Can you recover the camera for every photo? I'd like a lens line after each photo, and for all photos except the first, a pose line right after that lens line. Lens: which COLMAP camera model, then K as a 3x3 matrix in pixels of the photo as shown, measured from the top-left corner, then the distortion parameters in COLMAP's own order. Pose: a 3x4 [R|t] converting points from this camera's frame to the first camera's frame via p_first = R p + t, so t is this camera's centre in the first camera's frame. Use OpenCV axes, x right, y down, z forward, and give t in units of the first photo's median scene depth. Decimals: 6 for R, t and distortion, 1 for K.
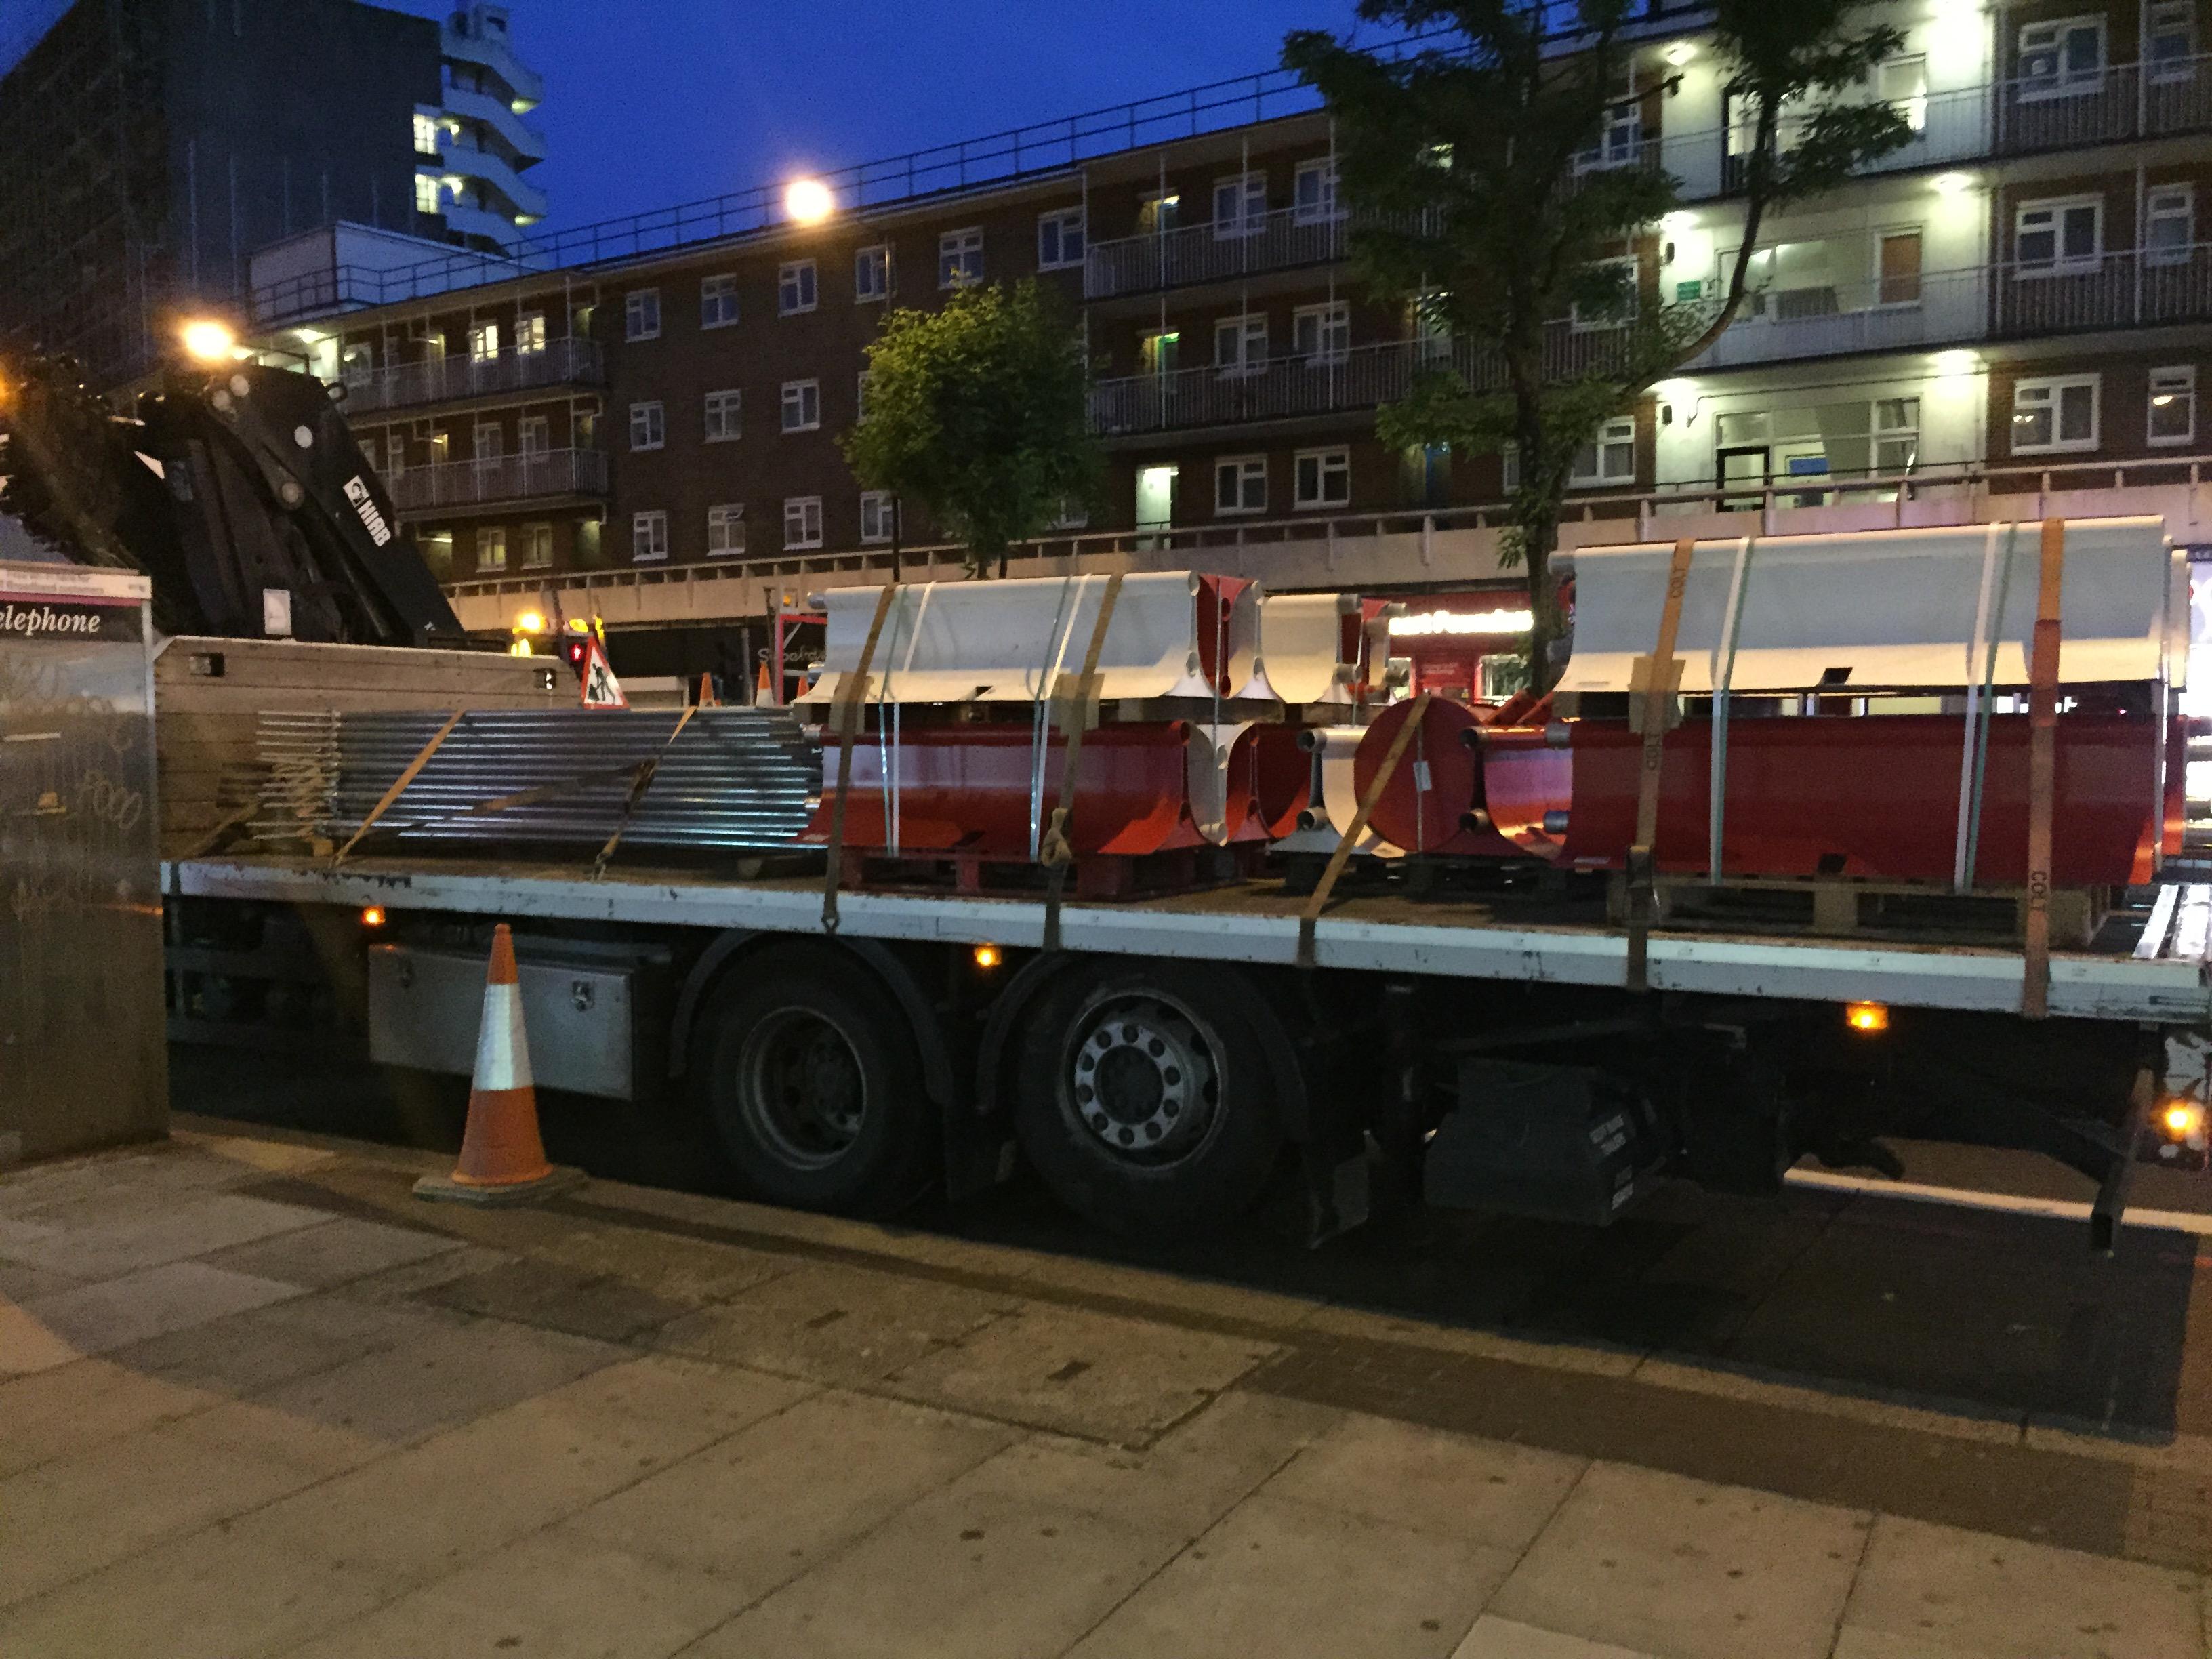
lens RADIAL K [[1899.3, 0, 1106.0], [0, 1899.3, 829.5], [0, 0, 1]] dist [0.076340, -0.101372]
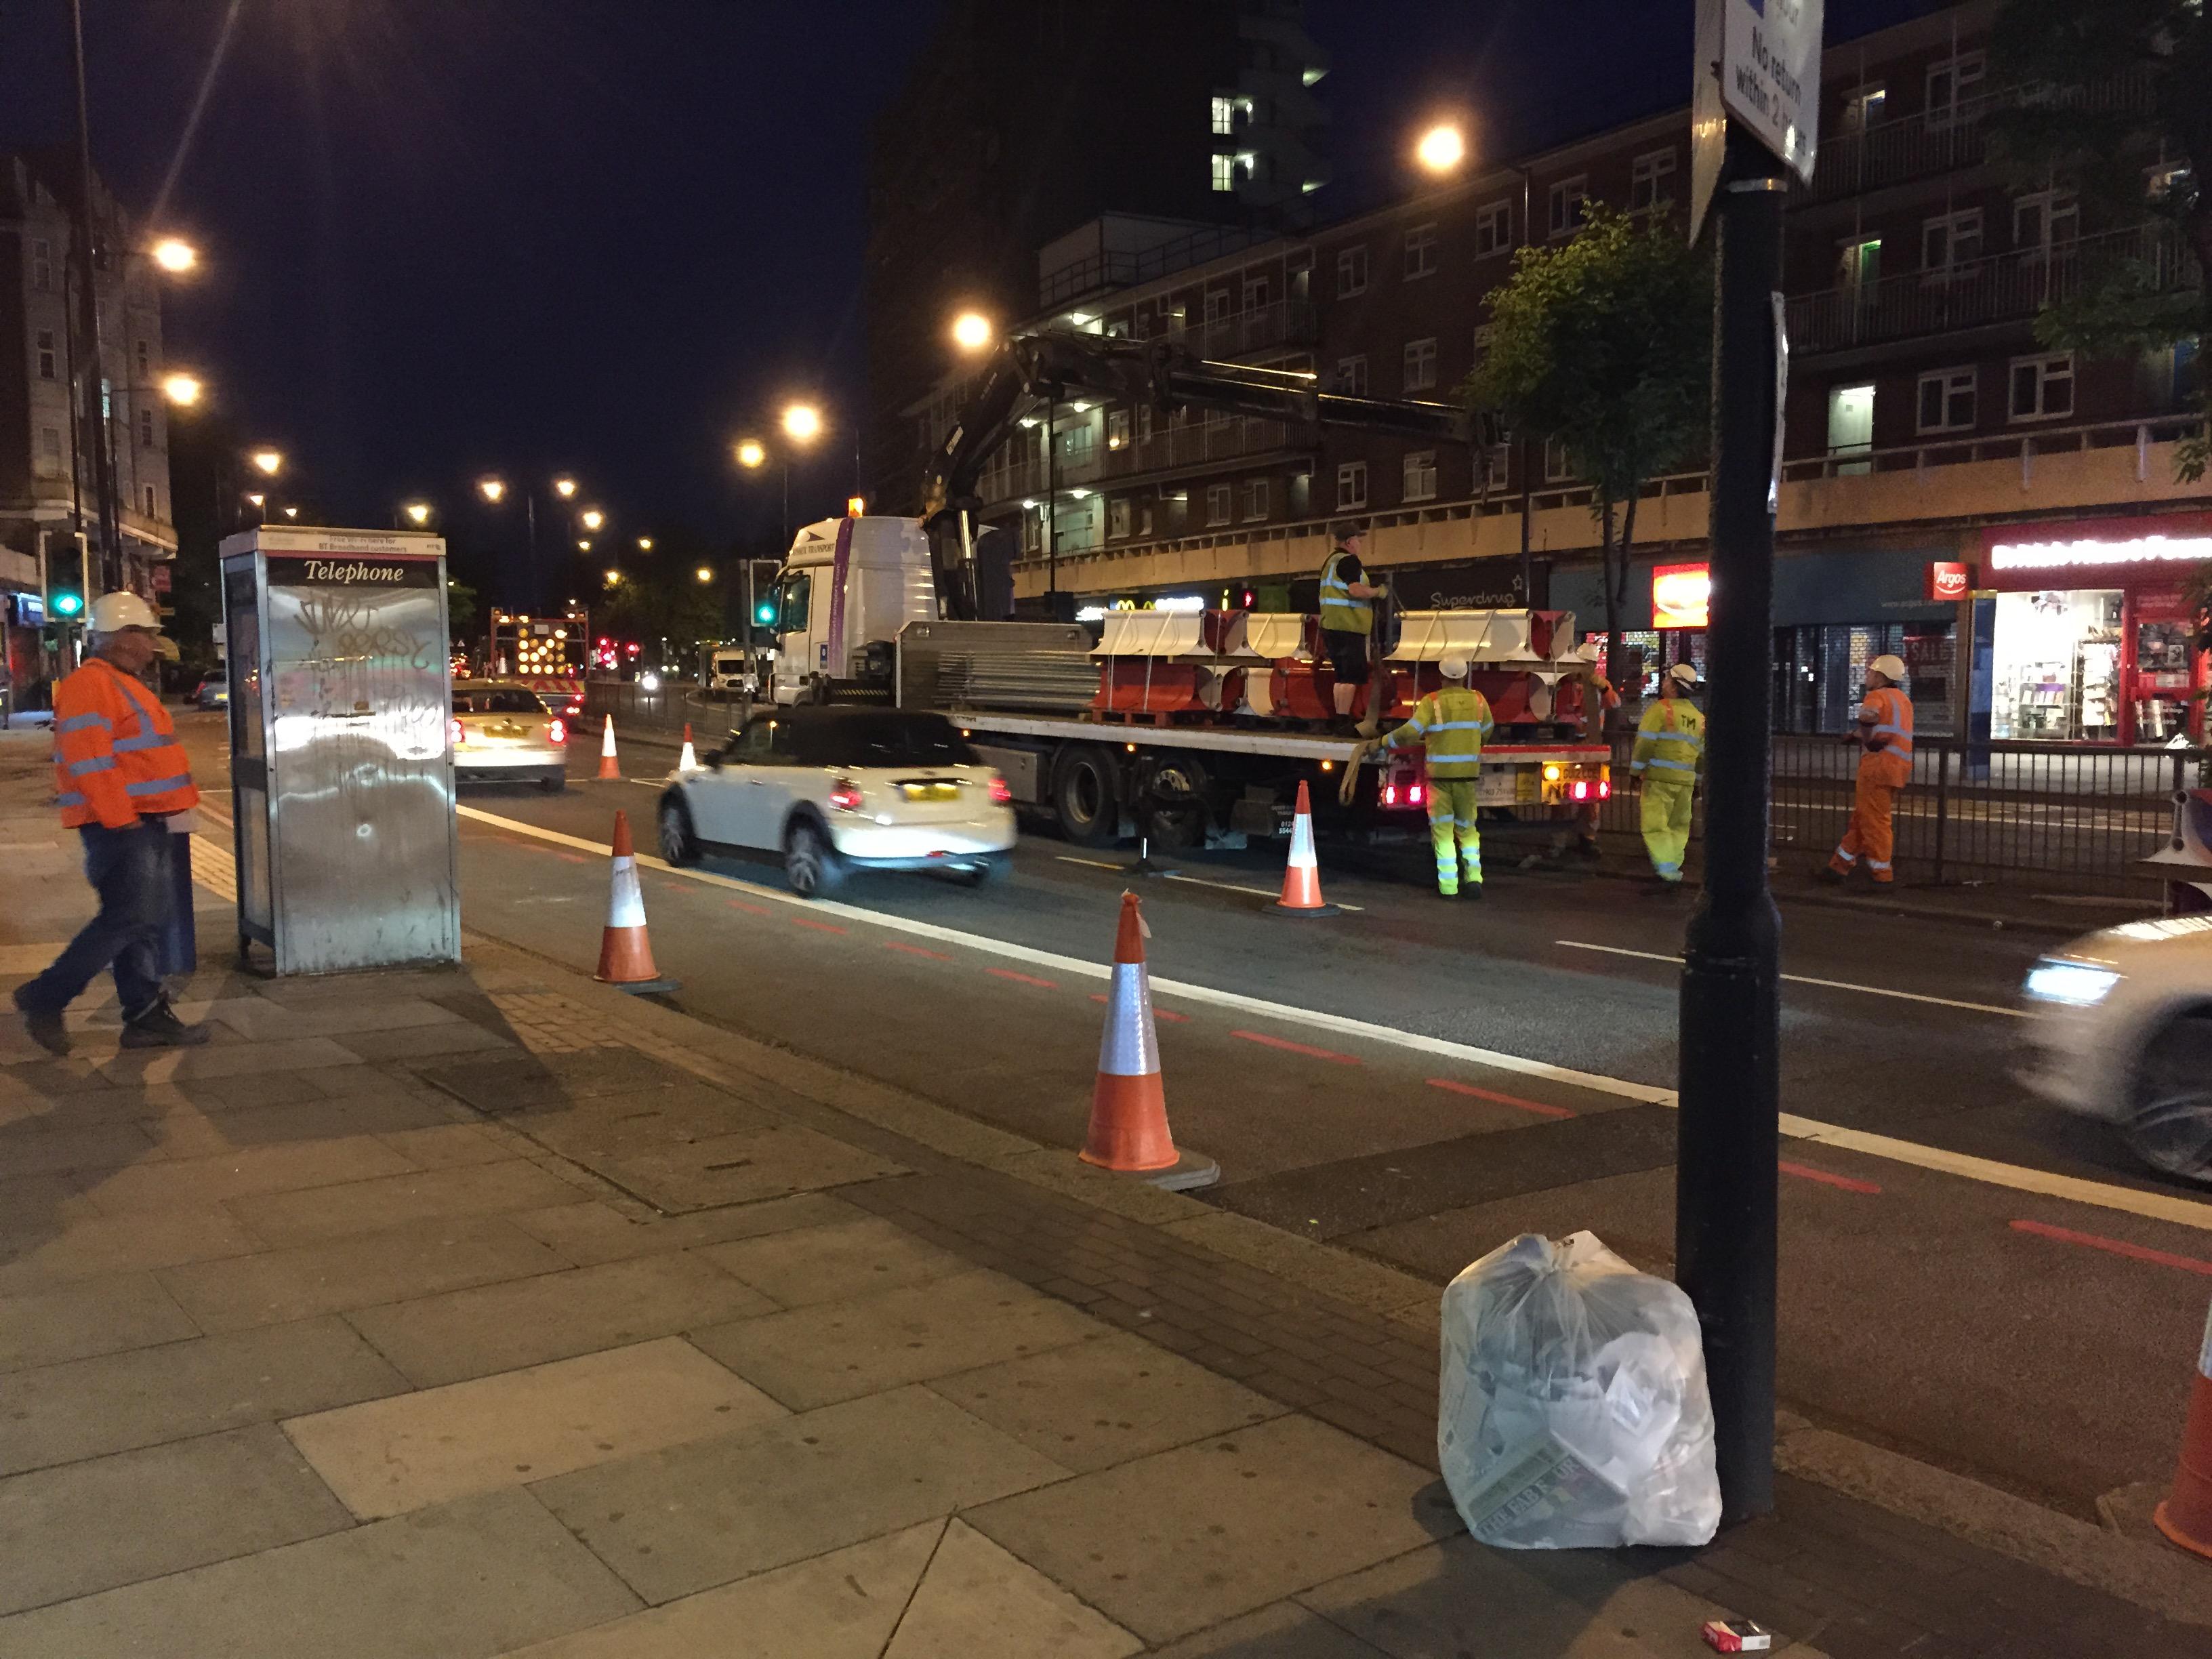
lens RADIAL K [[1896.2, 0, 1101.0], [0, 1896.2, 822.3], [0, 0, 1]] dist [0.081573, -0.114141]
pose [[0.908764, 0.034733, -0.415862, 0.095708], [-0.024844, 0.999266, 0.029167, 0.002813], [0.416570, -0.016174, 0.908960, -0.001902]]
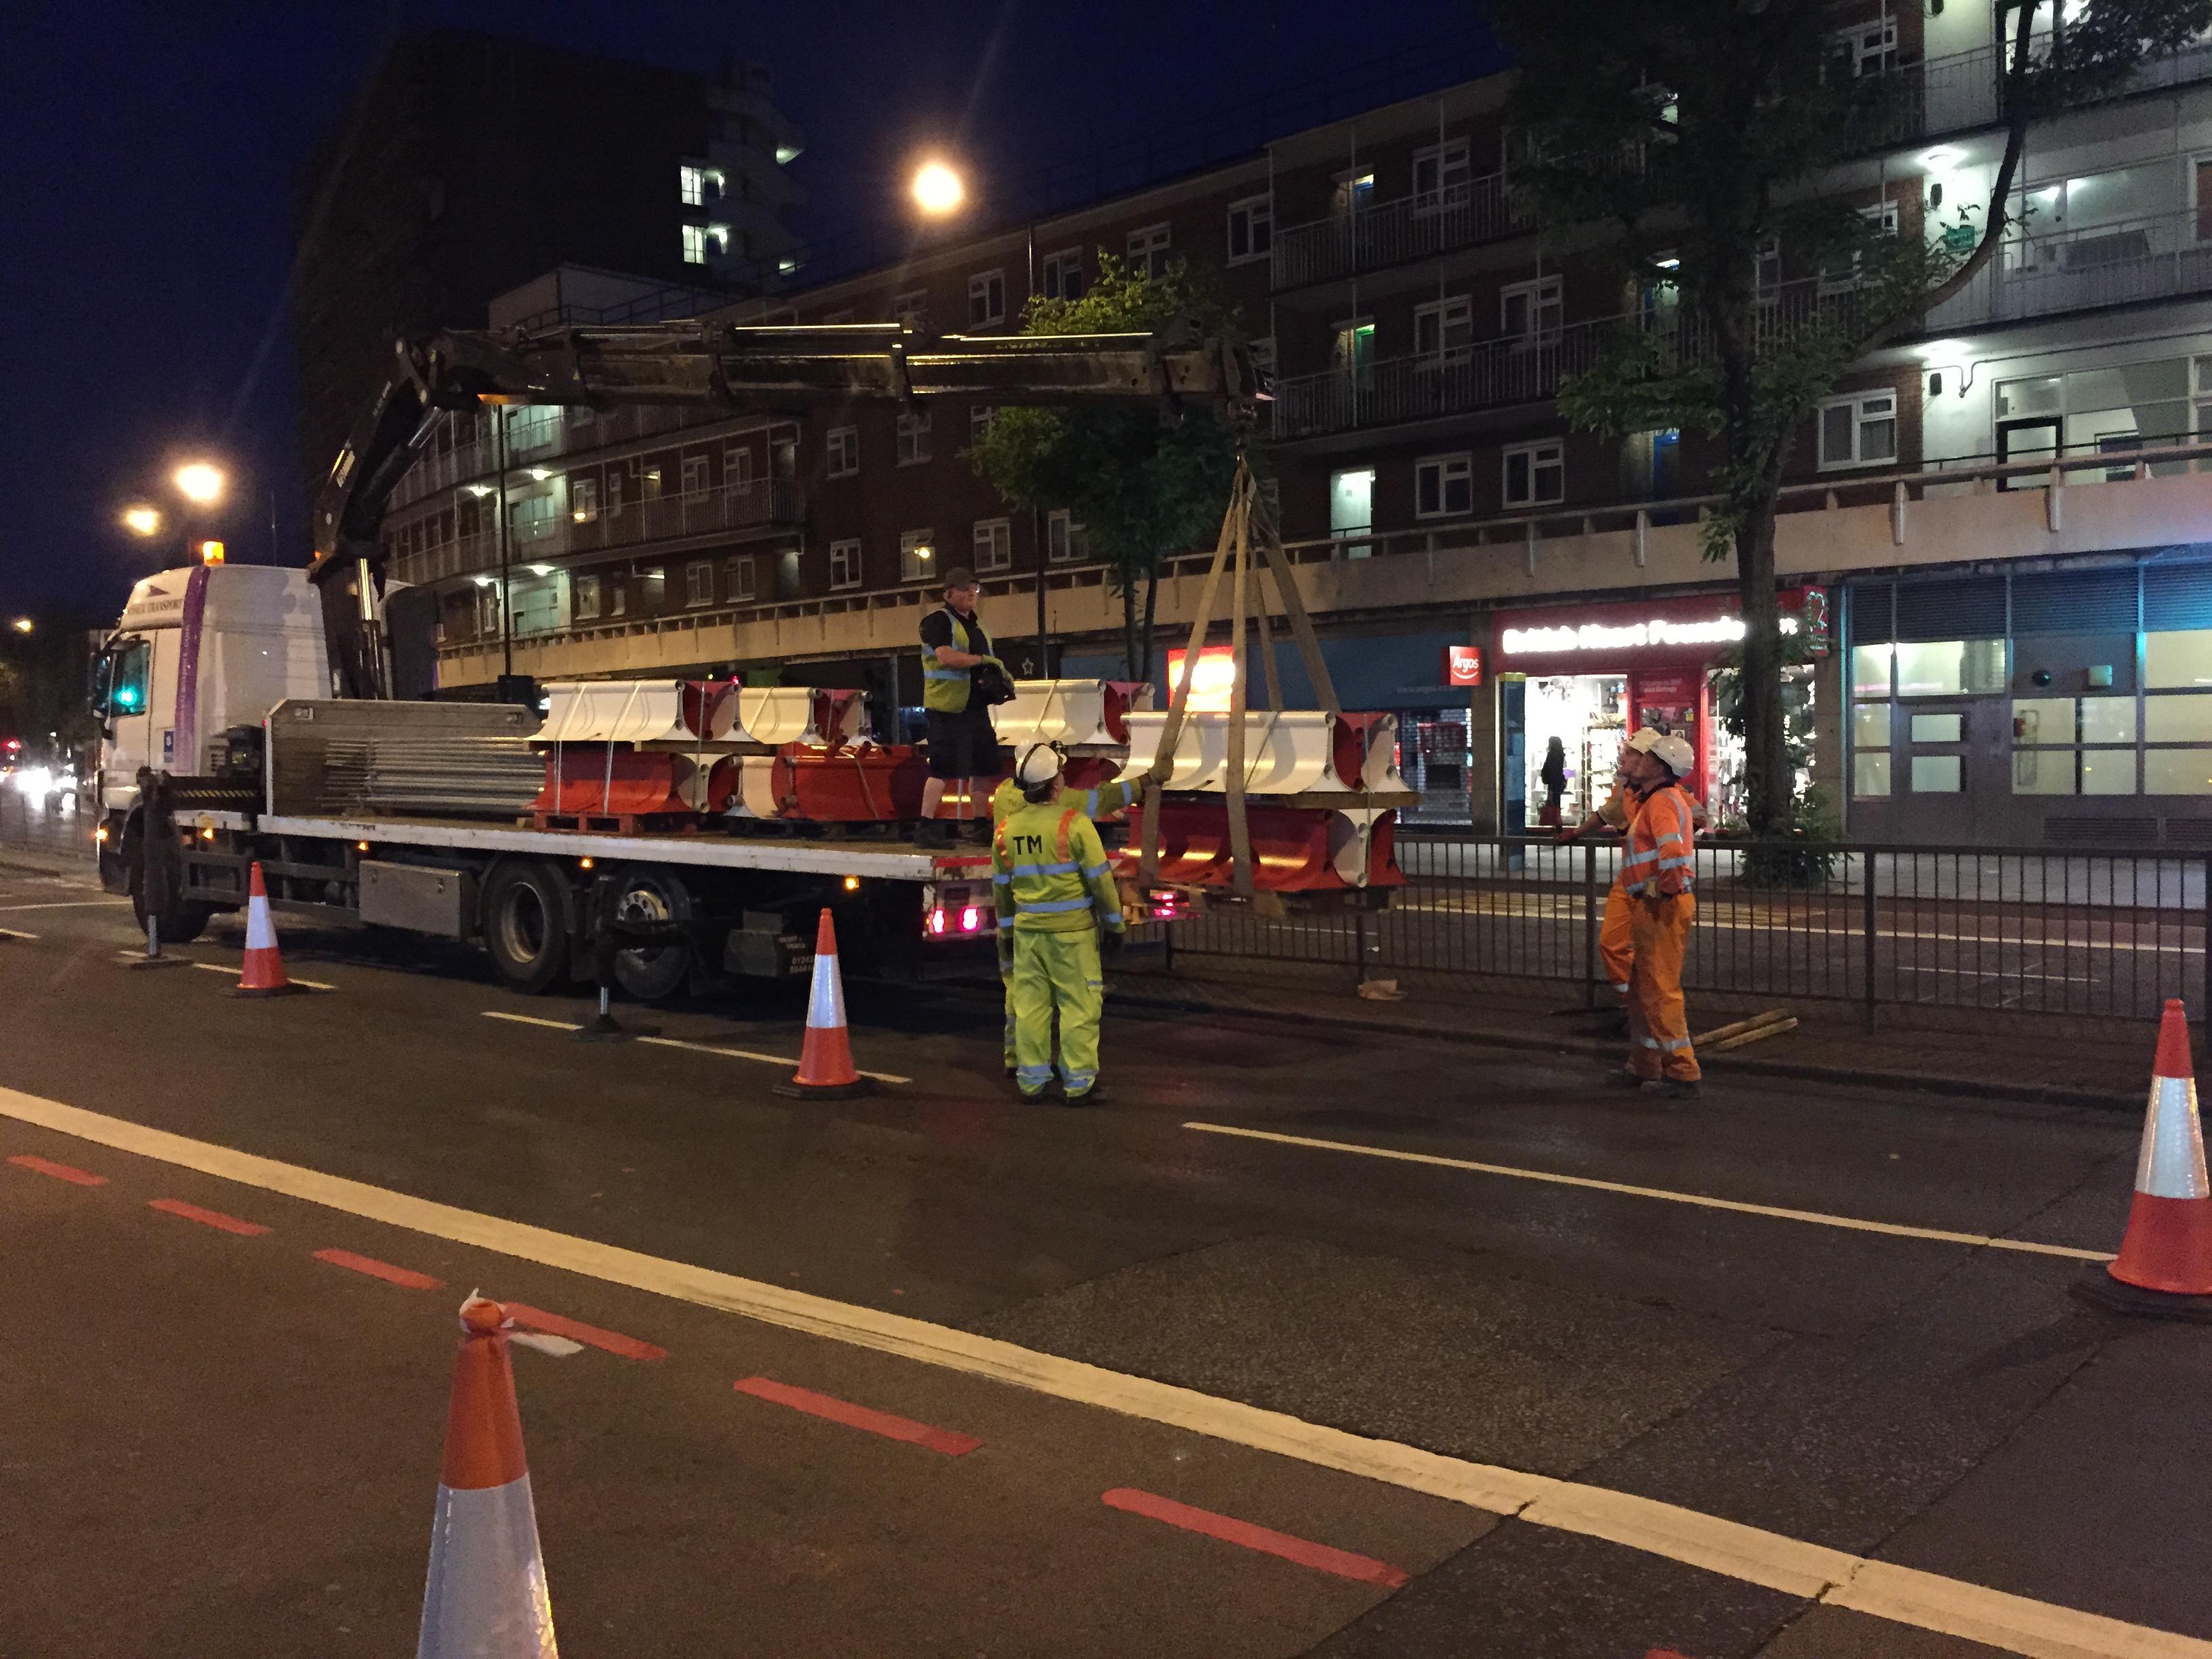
lens RADIAL K [[1896.2, 0, 1101.0], [0, 1896.2, 822.3], [0, 0, 1]] dist [0.081573, -0.114141]
pose [[0.986694, -0.002137, -0.162575, 0.059239], [-0.001626, 0.999734, -0.023006, -0.001680], [0.162581, 0.022964, 0.986428, 0.092672]]
